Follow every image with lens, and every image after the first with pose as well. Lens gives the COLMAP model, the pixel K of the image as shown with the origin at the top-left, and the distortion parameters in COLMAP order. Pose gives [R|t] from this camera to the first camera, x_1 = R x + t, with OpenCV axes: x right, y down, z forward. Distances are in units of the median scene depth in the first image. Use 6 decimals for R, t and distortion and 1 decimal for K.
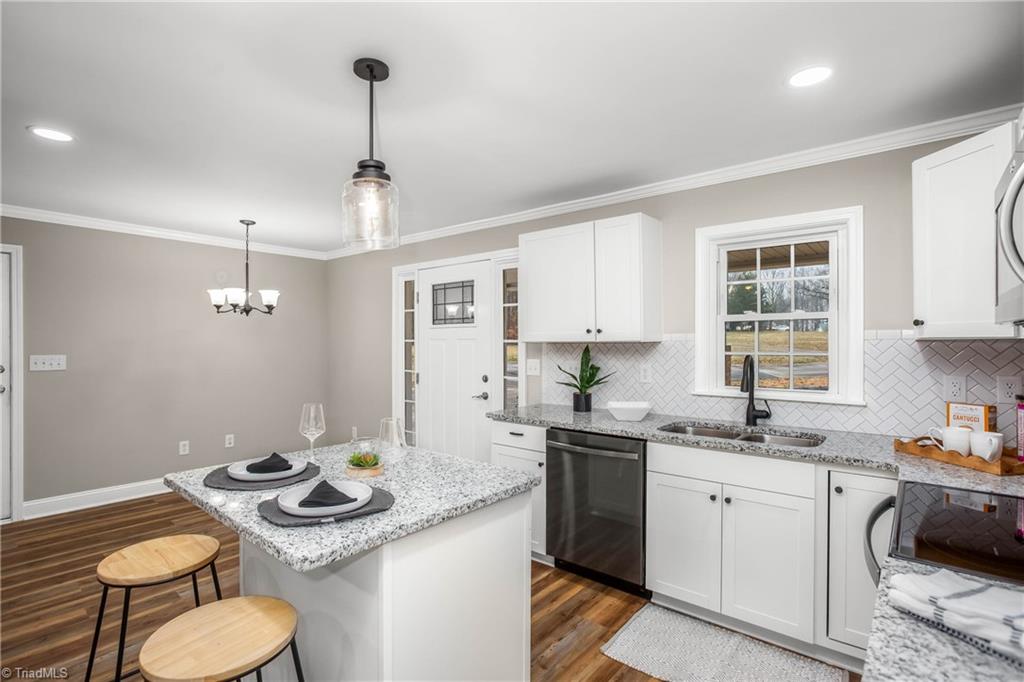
lens RADIAL K [[502.2, 0, 508.8], [0, 502.2, 340.1], [0, 0, 1]] dist [0.000482, 0.003500]
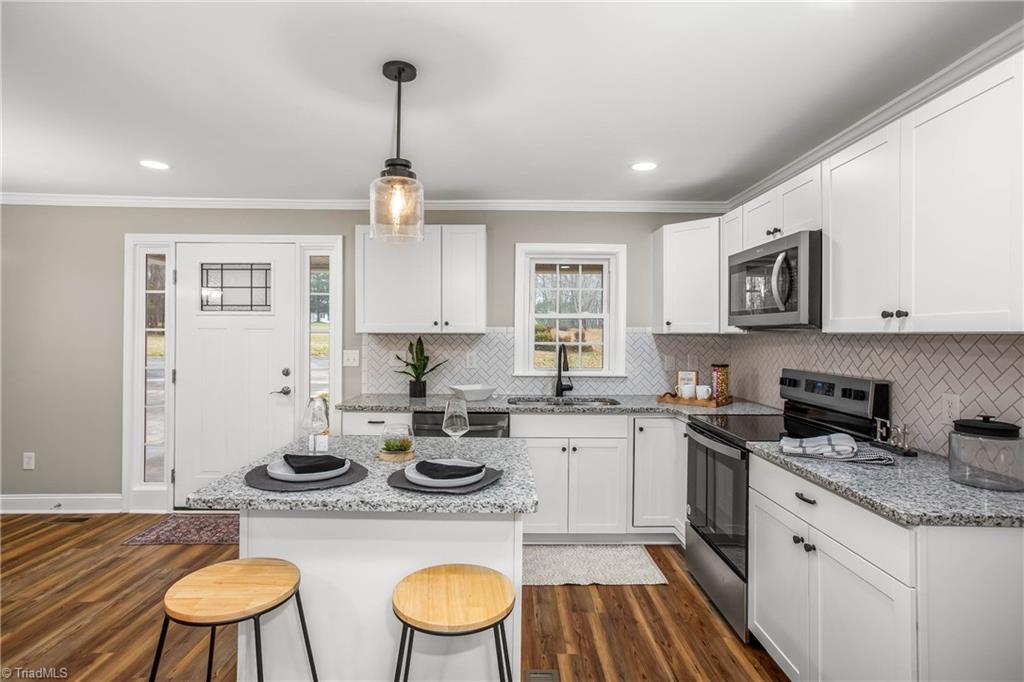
lens RADIAL K [[522.5, 0, 511.9], [0, 522.5, 331.8], [0, 0, 1]] dist [0.016988, 0.003488]
pose [[0.767567, 0.008820, 0.640908, -0.390976], [-0.009934, 0.999949, -0.001863, 0.000616], [-0.640891, -0.004937, 0.767616, 0.004941]]
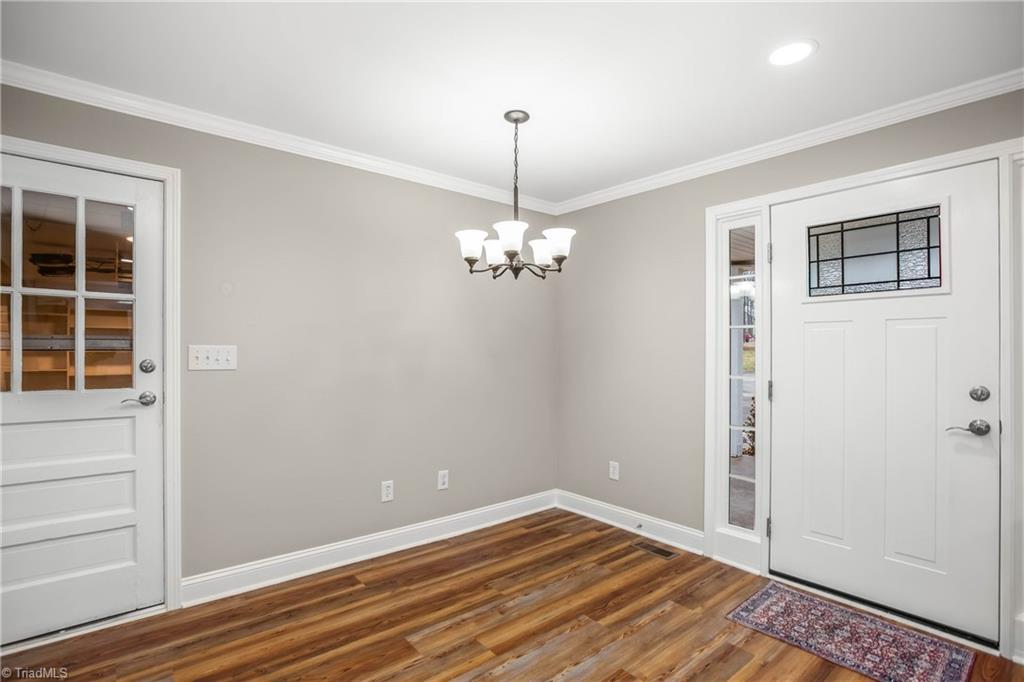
lens RADIAL K [[503.4, 0, 514.3], [0, 503.4, 344.4], [0, 0, 1]] dist [-0.032756, 0.001505]
pose [[0.986908, 0.003363, -0.161250, -0.485704], [-0.003618, 0.999993, -0.001288, 0.031190], [0.161244, 0.001854, 0.986913, 0.491565]]
